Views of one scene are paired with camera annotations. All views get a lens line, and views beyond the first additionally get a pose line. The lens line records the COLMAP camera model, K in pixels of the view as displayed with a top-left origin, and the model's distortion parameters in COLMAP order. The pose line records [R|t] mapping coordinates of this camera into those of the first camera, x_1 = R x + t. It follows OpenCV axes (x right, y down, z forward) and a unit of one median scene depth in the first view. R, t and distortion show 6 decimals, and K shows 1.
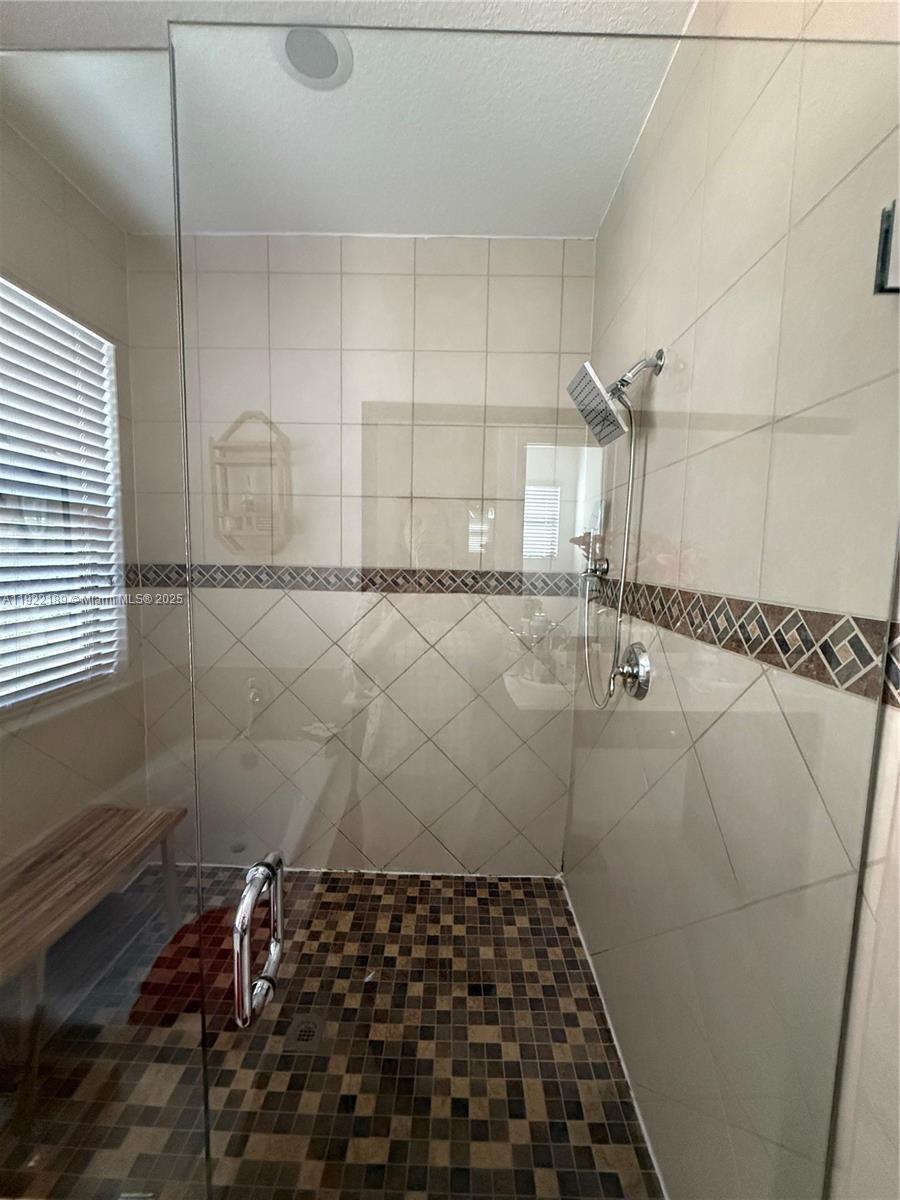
lens RADIAL K [[479.7, 0, 447.5], [0, 479.7, 600.6], [0, 0, 1]] dist [0.001226, -0.000361]
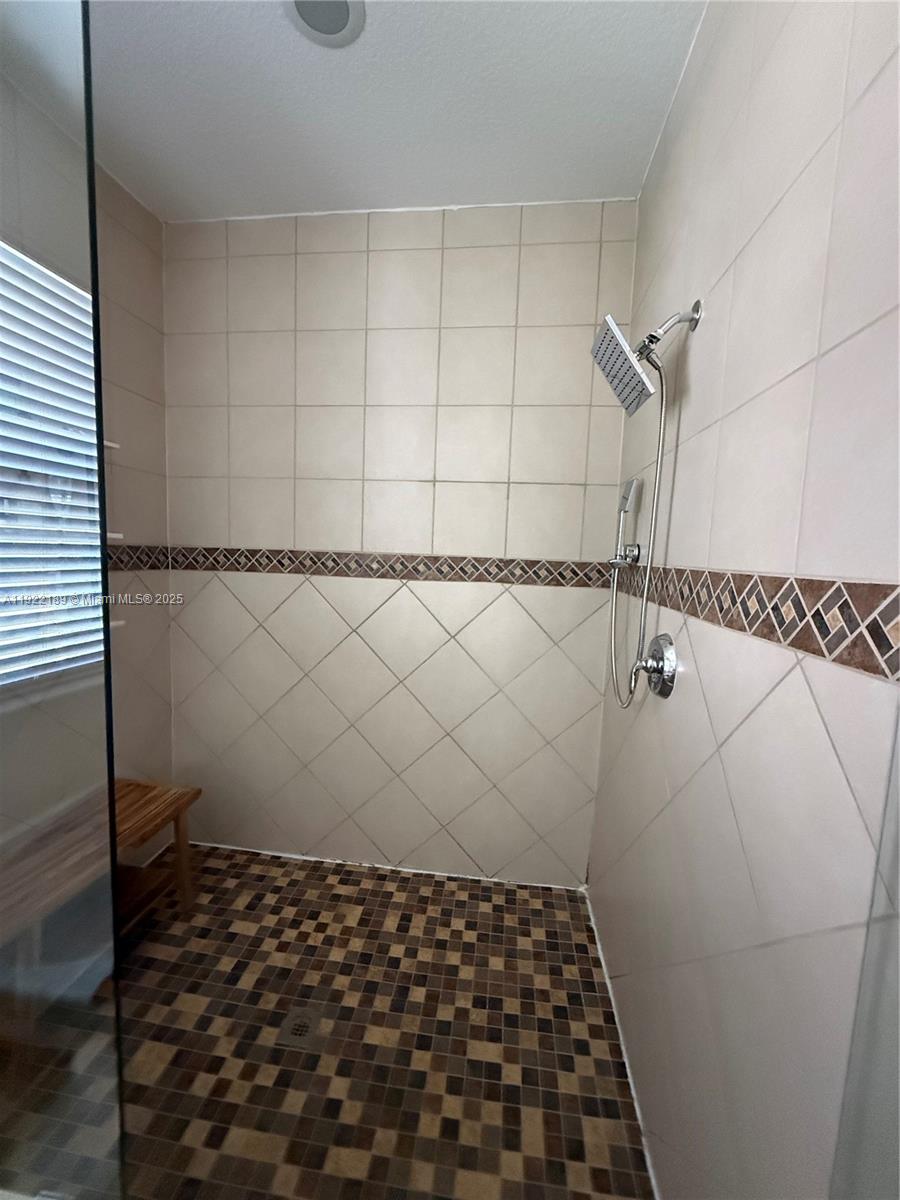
lens RADIAL K [[479.7, 0, 447.5], [0, 479.7, 600.5], [0, 0, 1]] dist [0.001226, -0.000361]
pose [[0.994132, 0.024272, -0.105417, 0.068345], [-0.024434, 0.999701, -0.000242, 0.027711], [0.105380, 0.002816, 0.994428, 0.055737]]
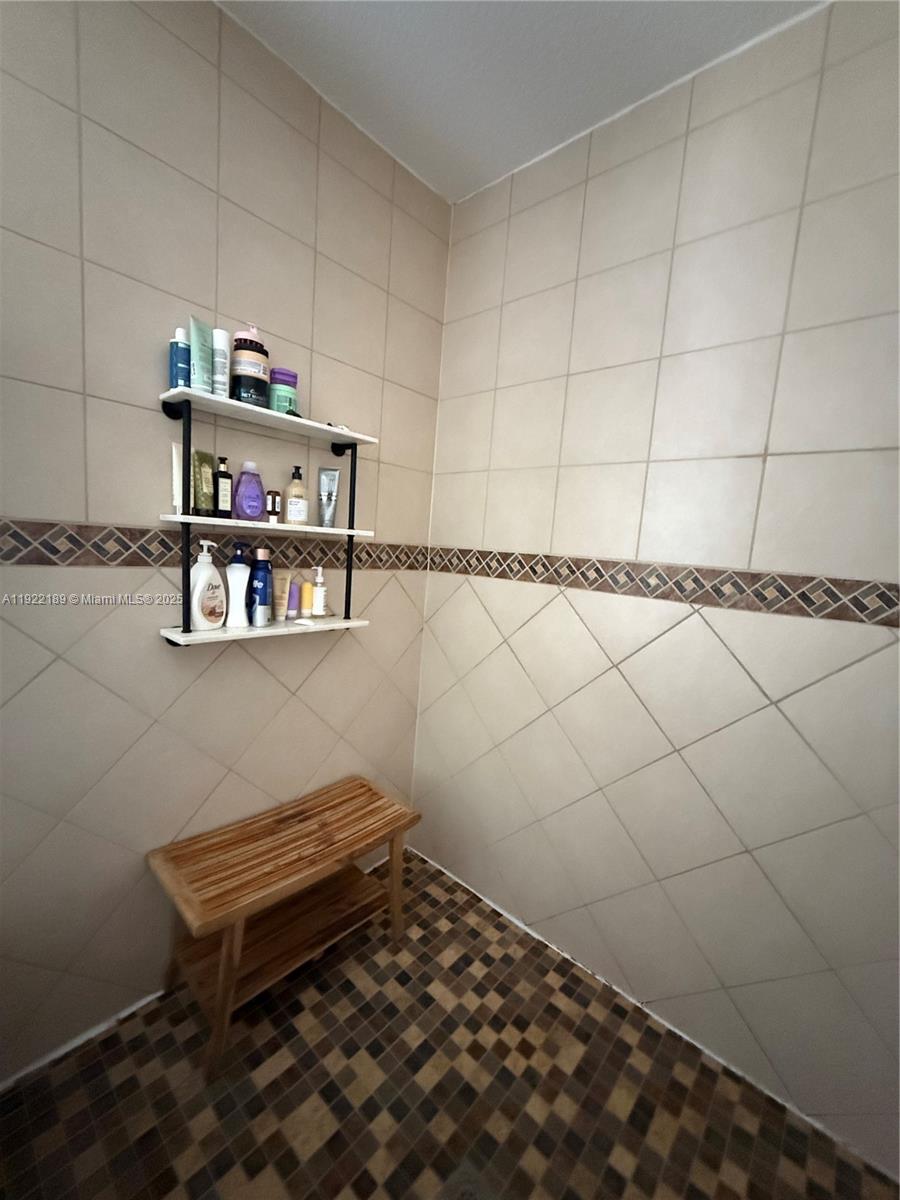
lens RADIAL K [[479.7, 0, 448.1], [0, 479.7, 600.5], [0, 0, 1]] dist [0.001226, -0.000361]
pose [[0.760282, 0.108835, -0.640411, 0.035005], [-0.115671, 0.992791, 0.031398, -0.003707], [0.639212, 0.050206, 0.767390, 0.328100]]
